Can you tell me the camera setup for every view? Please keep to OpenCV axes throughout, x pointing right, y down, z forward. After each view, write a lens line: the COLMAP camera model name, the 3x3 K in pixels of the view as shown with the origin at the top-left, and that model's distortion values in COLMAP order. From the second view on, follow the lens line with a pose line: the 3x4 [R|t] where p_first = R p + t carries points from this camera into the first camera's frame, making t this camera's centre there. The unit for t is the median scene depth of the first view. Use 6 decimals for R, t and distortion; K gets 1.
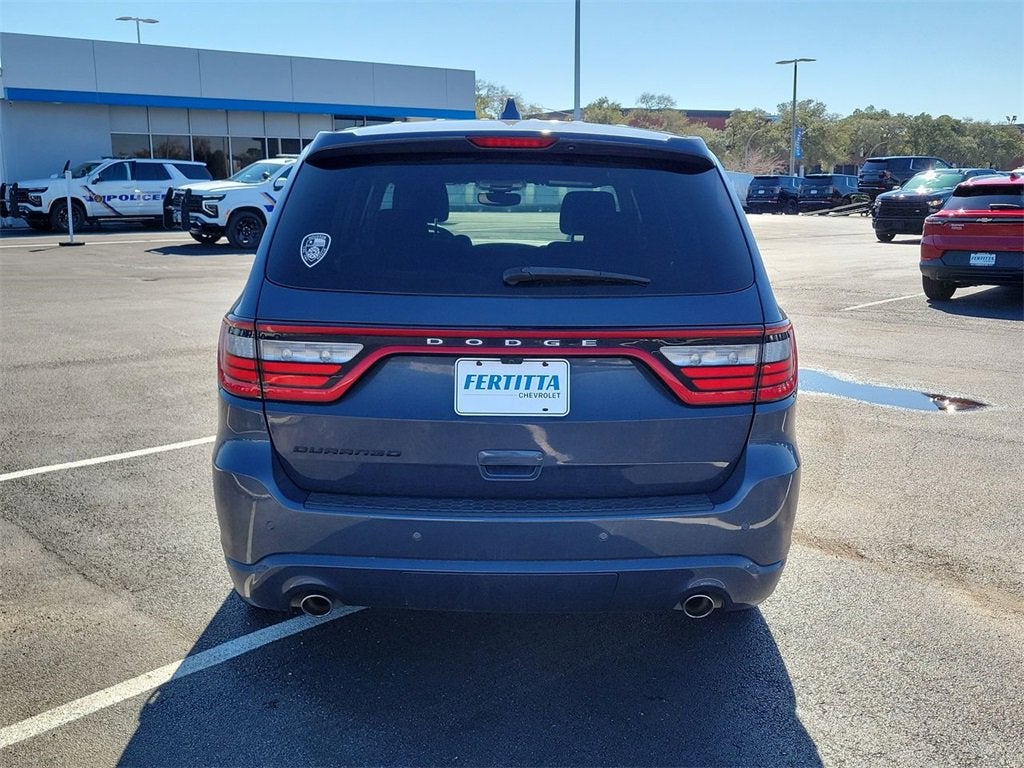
lens RADIAL K [[1089.0, 0, 509.0], [0, 1089.0, 378.7], [0, 0, 1]] dist [0.033077, 0.000000]
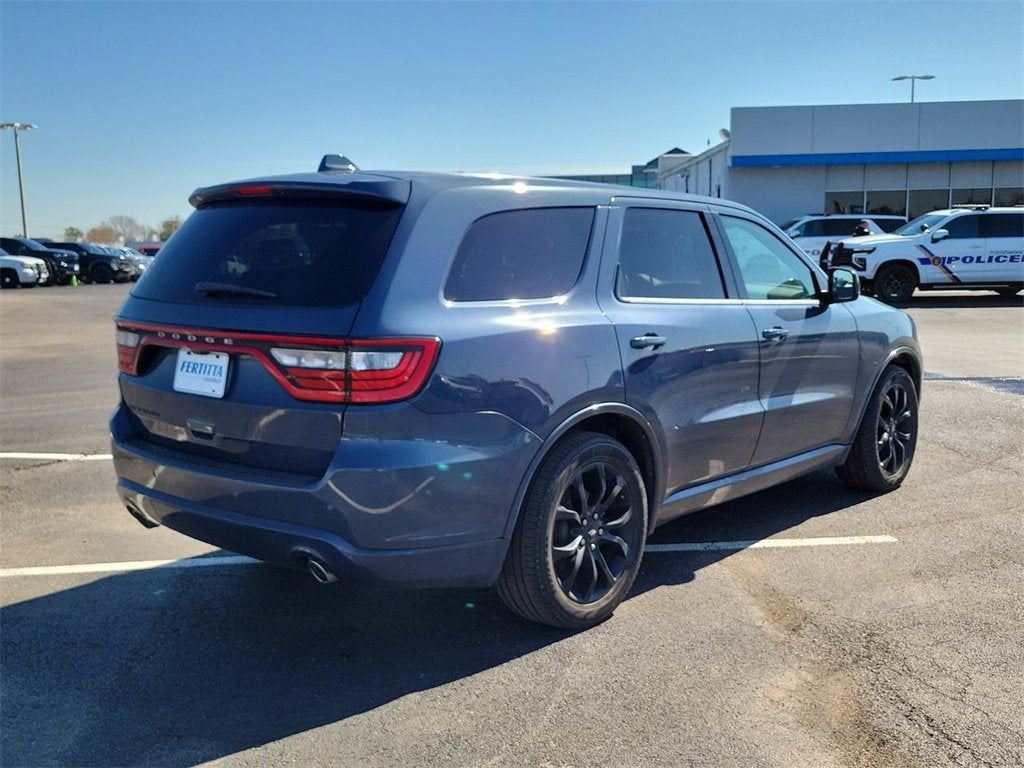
lens RADIAL K [[1089.0, 0, 504.7], [0, 1089.0, 388.1], [0, 0, 1]] dist [0.033077, 0.000000]
pose [[0.738188, 0.079678, -0.669872, 0.172401], [-0.108809, 0.994061, -0.001666, -0.001661], [0.665762, 0.074118, 0.742474, 0.037078]]
